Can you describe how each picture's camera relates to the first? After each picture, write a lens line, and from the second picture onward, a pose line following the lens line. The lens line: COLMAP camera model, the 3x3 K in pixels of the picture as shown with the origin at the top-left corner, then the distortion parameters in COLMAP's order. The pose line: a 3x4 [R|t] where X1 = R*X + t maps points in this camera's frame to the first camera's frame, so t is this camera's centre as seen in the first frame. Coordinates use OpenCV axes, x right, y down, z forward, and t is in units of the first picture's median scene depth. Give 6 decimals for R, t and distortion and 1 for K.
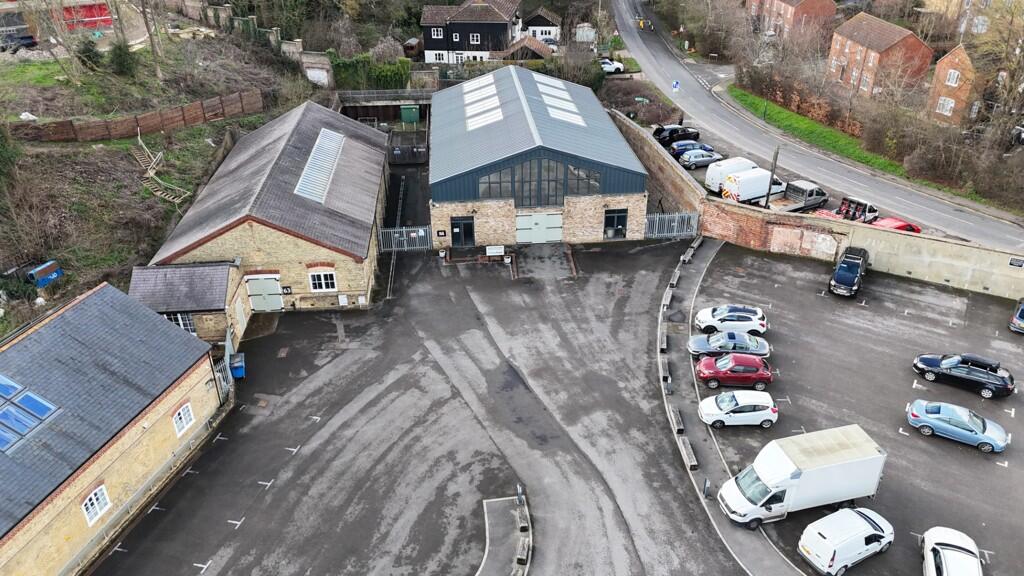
lens RADIAL K [[748.0, 0, 512.0], [0, 748.0, 288.0], [0, 0, 1]] dist [0.095217, -0.103189]
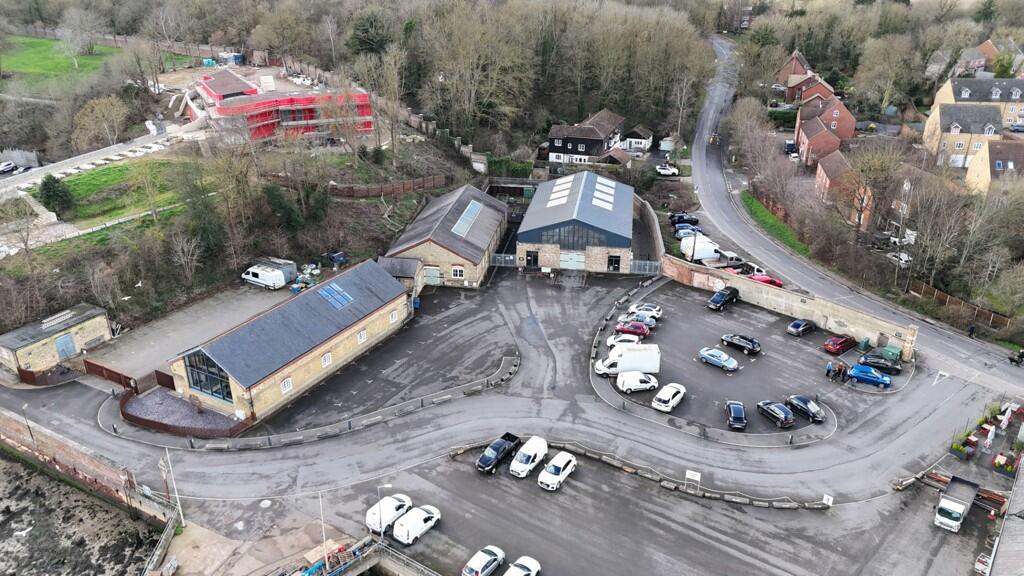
lens RADIAL K [[748.0, 0, 512.0], [0, 748.0, 288.0], [0, 0, 1]] dist [0.095217, -0.103189]
pose [[0.970478, 0.108409, -0.215455, 0.313814], [-0.125707, 0.989718, -0.068234, 0.139639], [0.205842, 0.093304, 0.974127, -0.899379]]
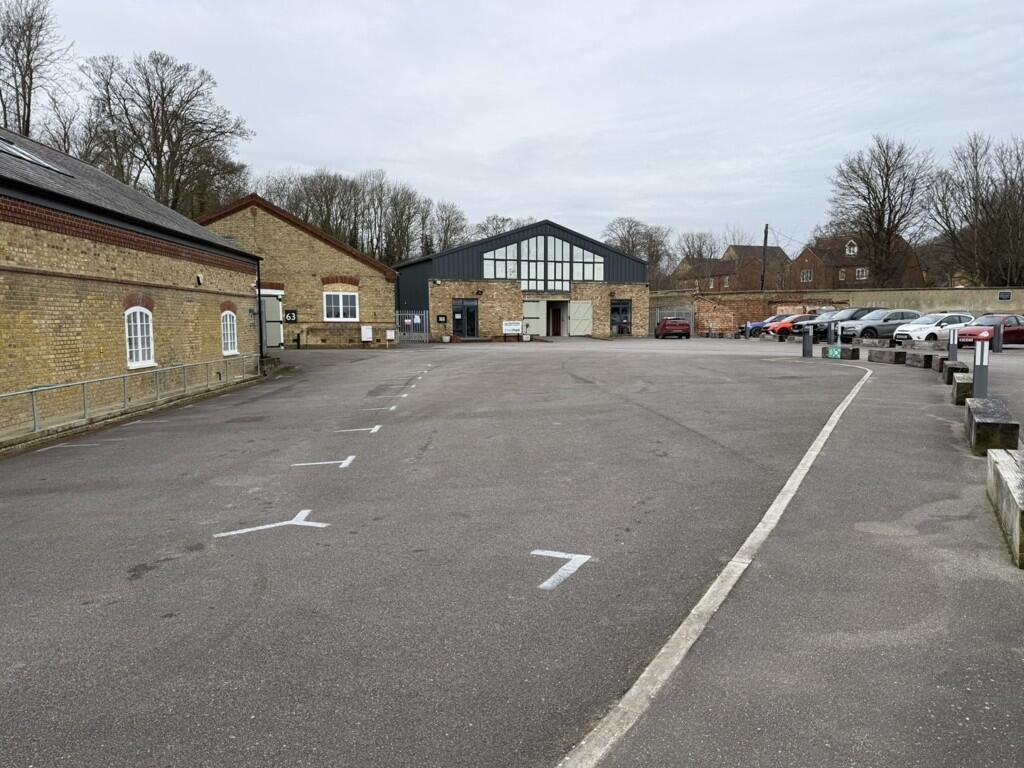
lens RADIAL K [[708.0, 0, 512.0], [0, 708.0, 384.0], [0, 0, 1]] dist [0.134342, -0.188879]
pose [[0.946785, -0.021811, 0.321128, -0.285163], [0.154212, 0.906473, -0.393097, 0.327728], [-0.282520, 0.421700, 0.861598, 0.330109]]
